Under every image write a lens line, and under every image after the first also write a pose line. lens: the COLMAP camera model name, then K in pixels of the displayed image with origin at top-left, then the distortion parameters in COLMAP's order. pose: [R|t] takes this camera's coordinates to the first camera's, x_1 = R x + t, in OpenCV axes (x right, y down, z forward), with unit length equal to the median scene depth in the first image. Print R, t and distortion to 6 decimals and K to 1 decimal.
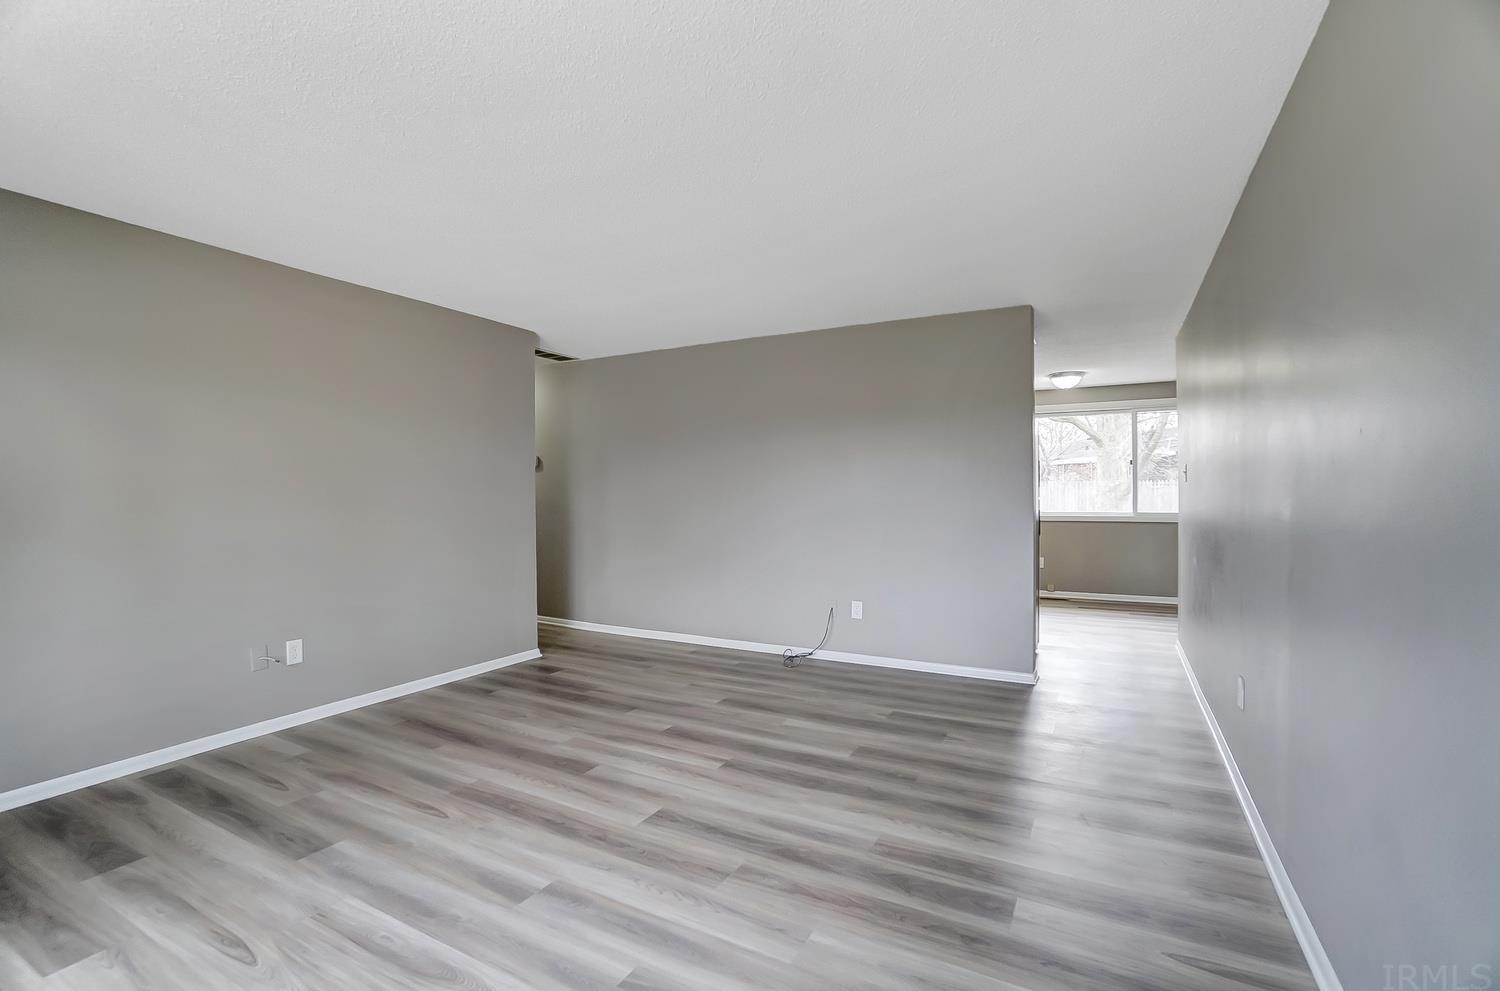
lens RADIAL K [[668.4, 0, 750.0], [0, 668.4, 495.5], [0, 0, 1]] dist [-0.061417, 0.025993]
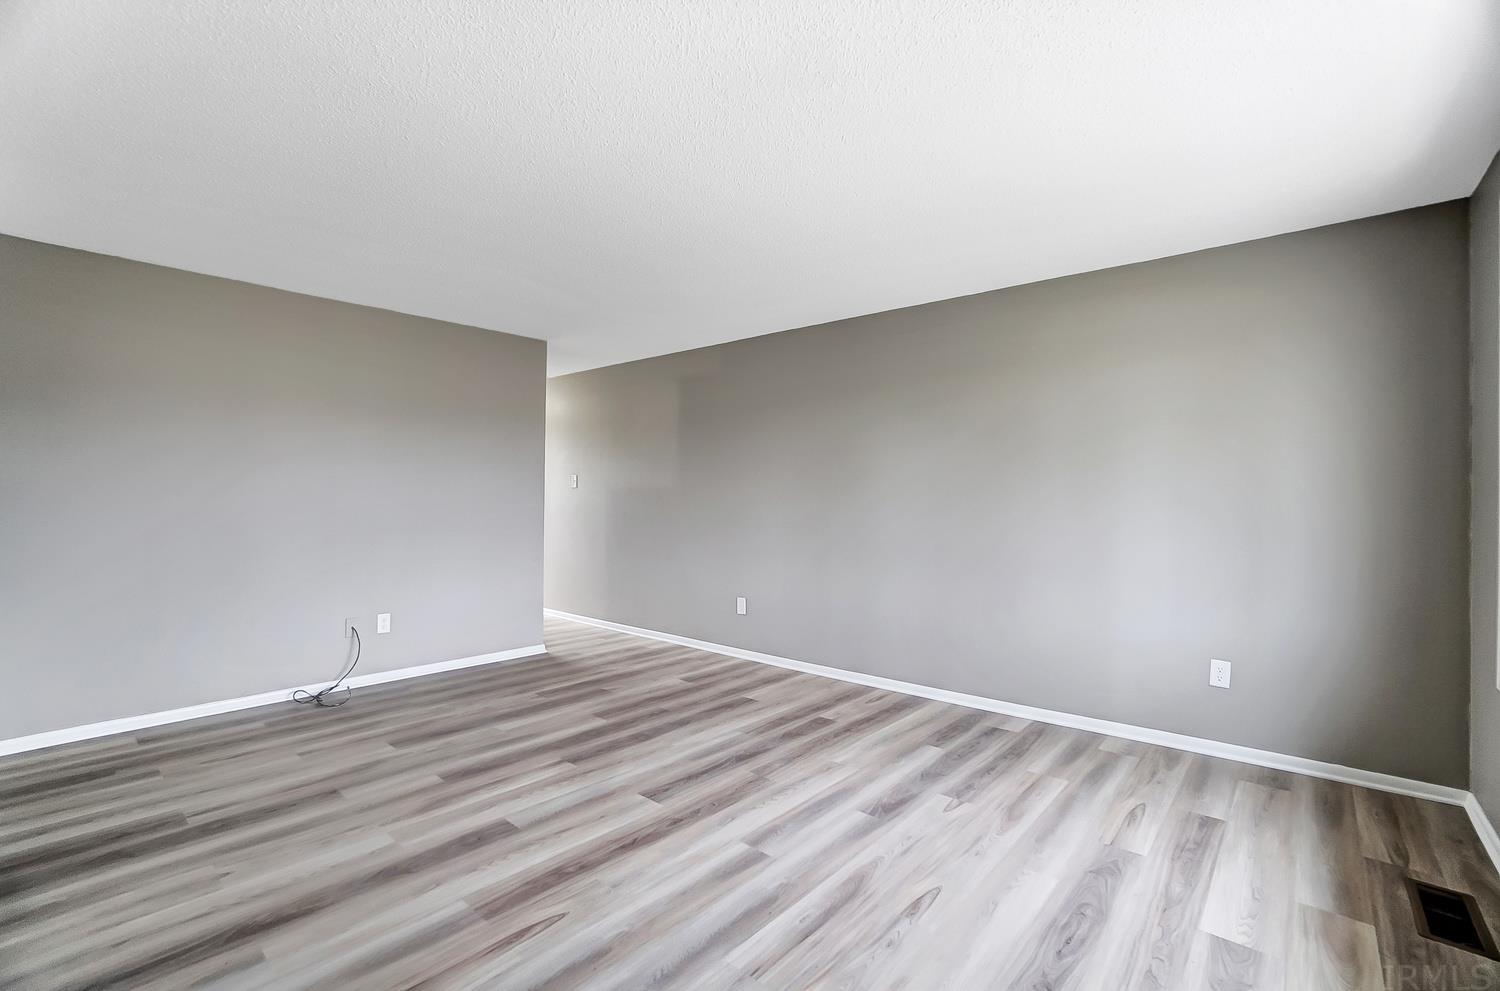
lens RADIAL K [[668.4, 0, 750.0], [0, 668.4, 495.5], [0, 0, 1]] dist [-0.061417, 0.025993]
pose [[0.210091, 0.007537, 0.977653, -0.955677], [-0.003713, 0.999969, -0.006911, 0.003128], [-0.977675, -0.002178, 0.210112, 0.509492]]
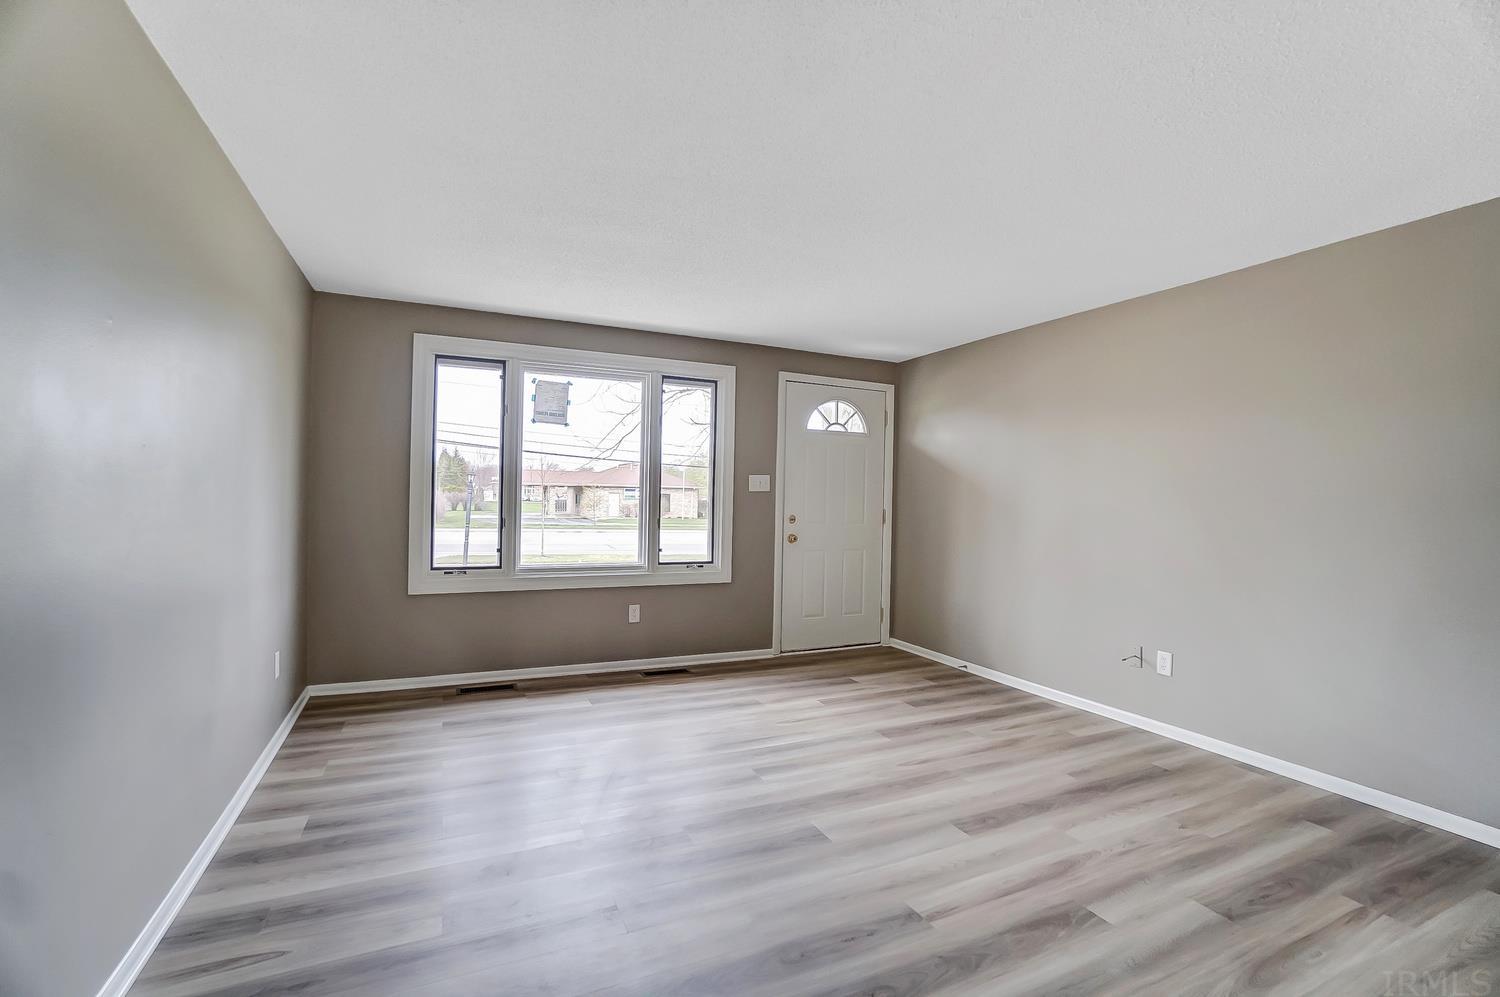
lens RADIAL K [[667.0, 0, 750.0], [0, 667.0, 498.5], [0, 0, 1]] dist [-0.059513, 0.022163]
pose [[-0.587672, -0.004229, -0.809088, 0.586939], [-0.019198, 0.999778, 0.008719, -0.016922], [0.808871, 0.020657, -0.587623, 1.219984]]
